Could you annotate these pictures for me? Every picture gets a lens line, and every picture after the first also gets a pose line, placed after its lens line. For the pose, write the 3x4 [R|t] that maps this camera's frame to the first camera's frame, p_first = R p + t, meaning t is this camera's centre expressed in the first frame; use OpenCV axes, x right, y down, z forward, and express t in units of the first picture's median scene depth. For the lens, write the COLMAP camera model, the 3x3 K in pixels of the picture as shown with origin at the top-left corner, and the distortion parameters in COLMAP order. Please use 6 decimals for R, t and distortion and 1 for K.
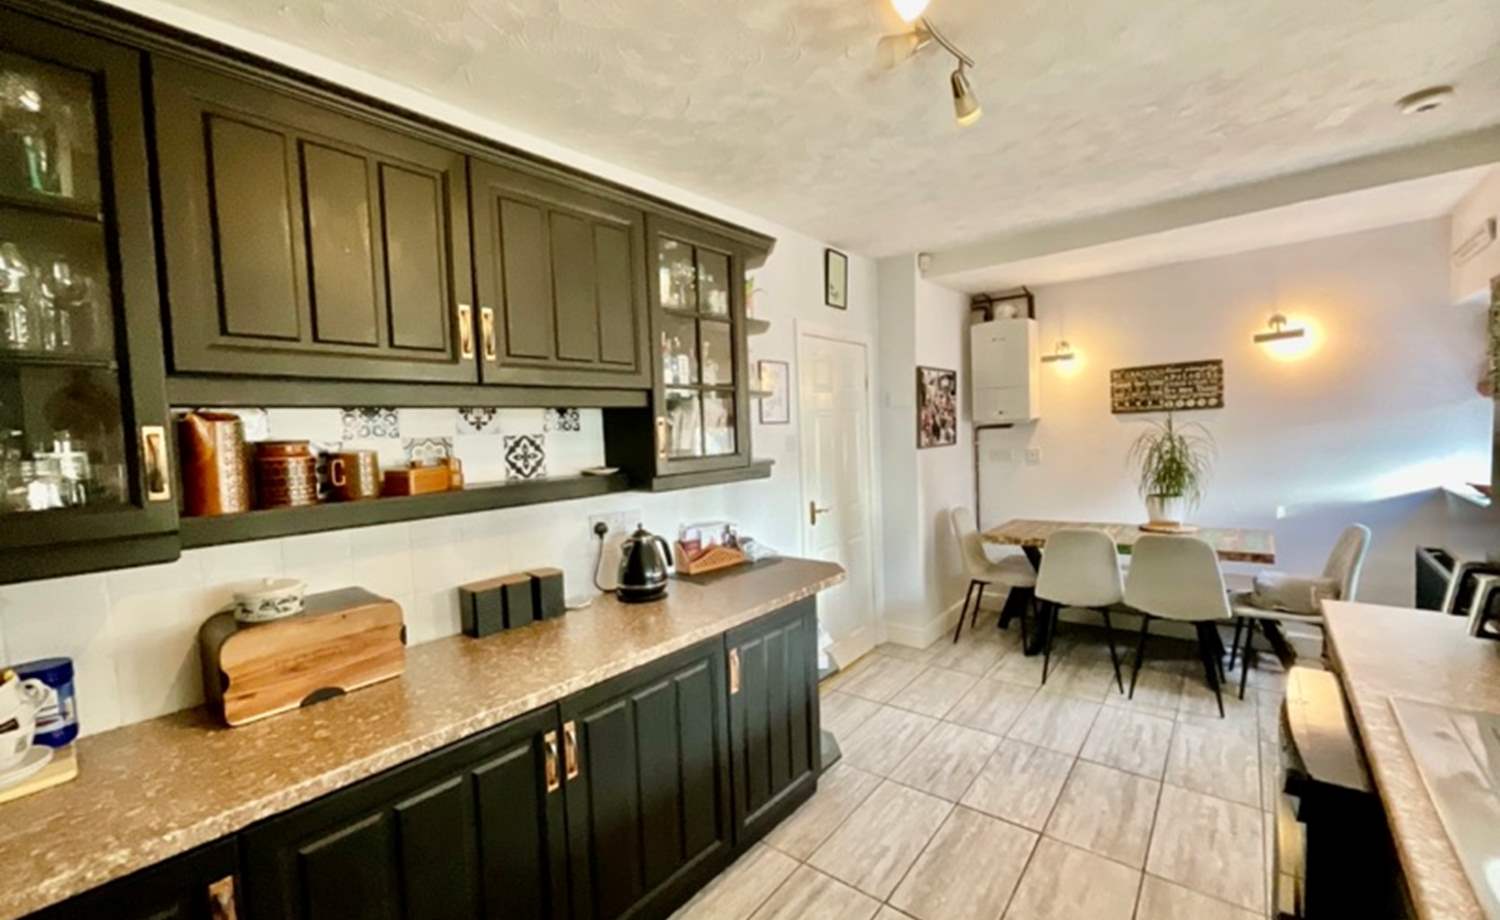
lens RADIAL K [[605.1, 0, 750.0], [0, 605.1, 460.0], [0, 0, 1]] dist [0.000454, 0.000165]
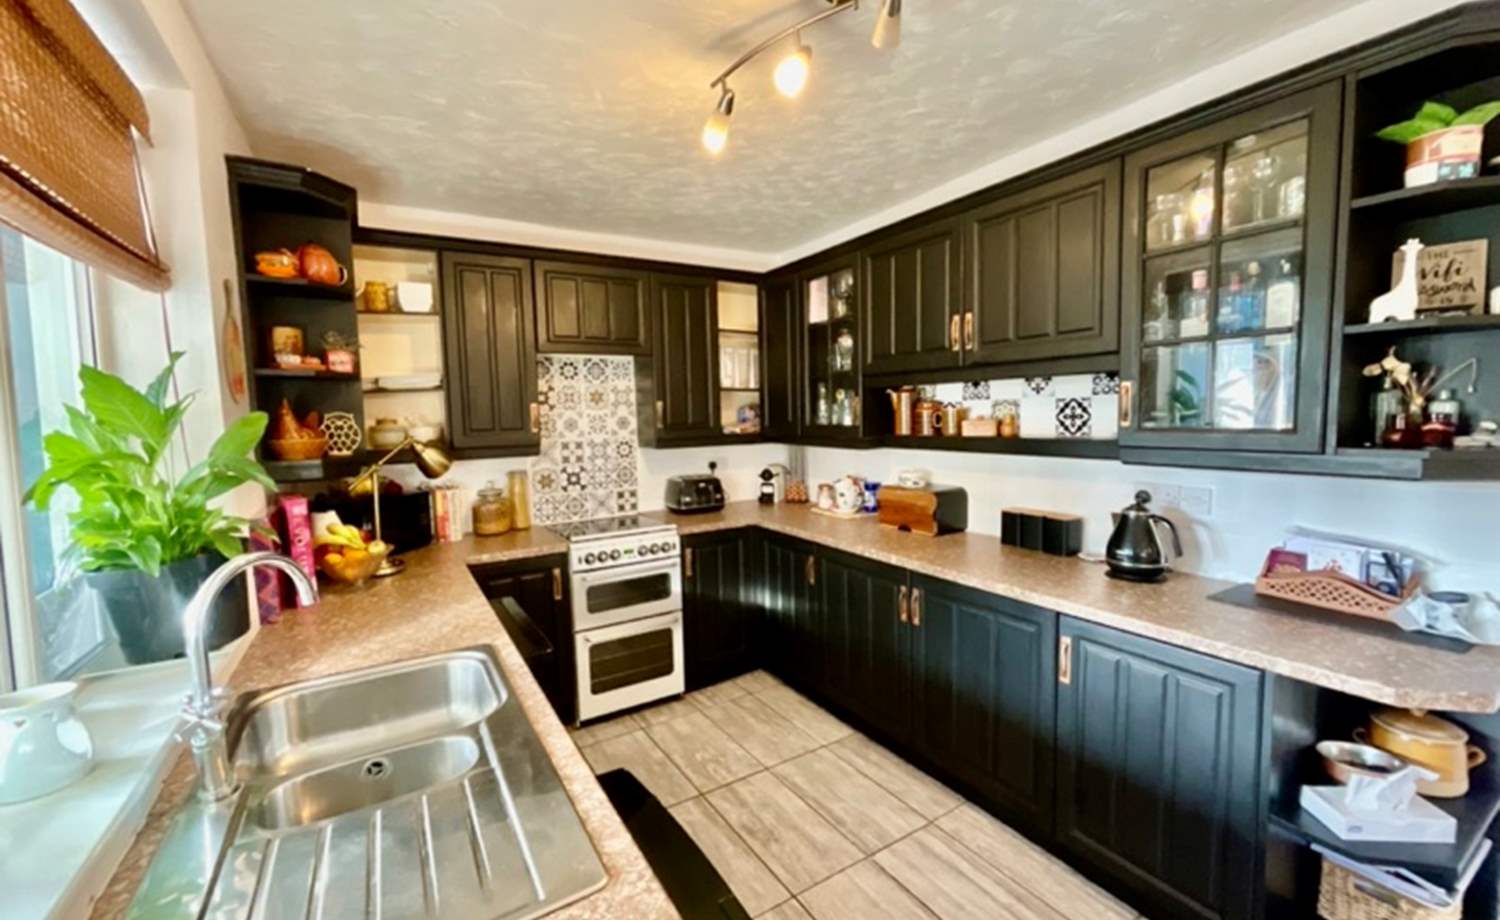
lens RADIAL K [[613.5, 0, 750.0], [0, 613.5, 460.0], [0, 0, 1]] dist [0.000749, 0.000591]
pose [[-0.324709, 0.124065, -0.937642, 0.954018], [-0.007022, 0.991016, 0.133559, -0.077226], [0.945788, 0.049952, -0.320921, 0.813212]]
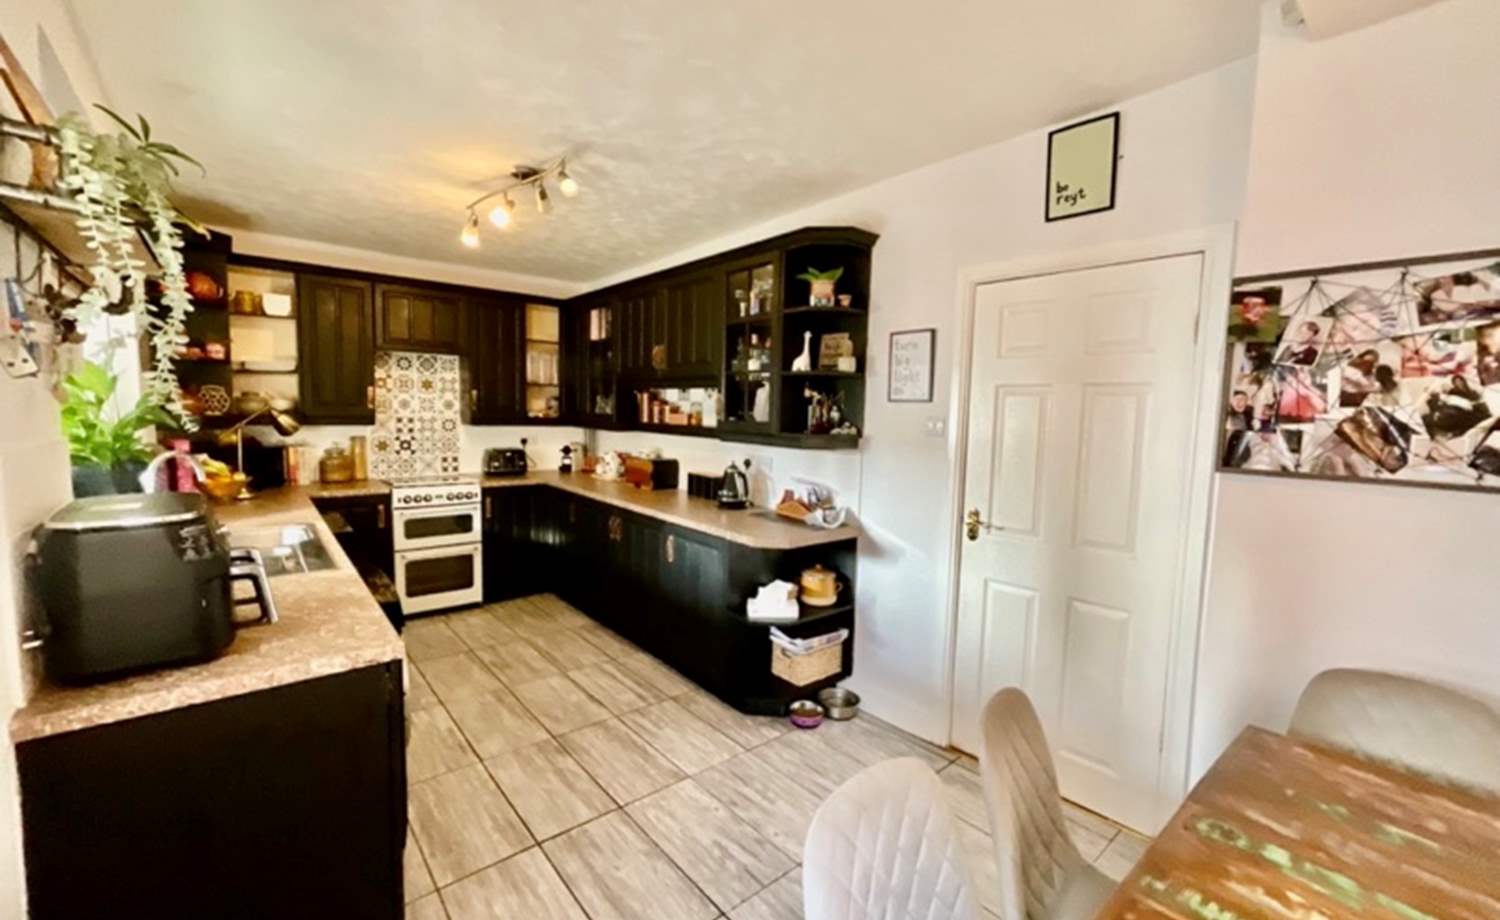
lens RADIAL K [[613.5, 0, 750.0], [0, 613.5, 460.0], [0, 0, 1]] dist [0.000749, 0.000591]
pose [[-0.186853, 0.118653, -0.975196, 1.494501], [-0.065736, 0.988944, 0.132921, -0.123919], [0.980186, 0.088942, -0.176987, 1.454772]]
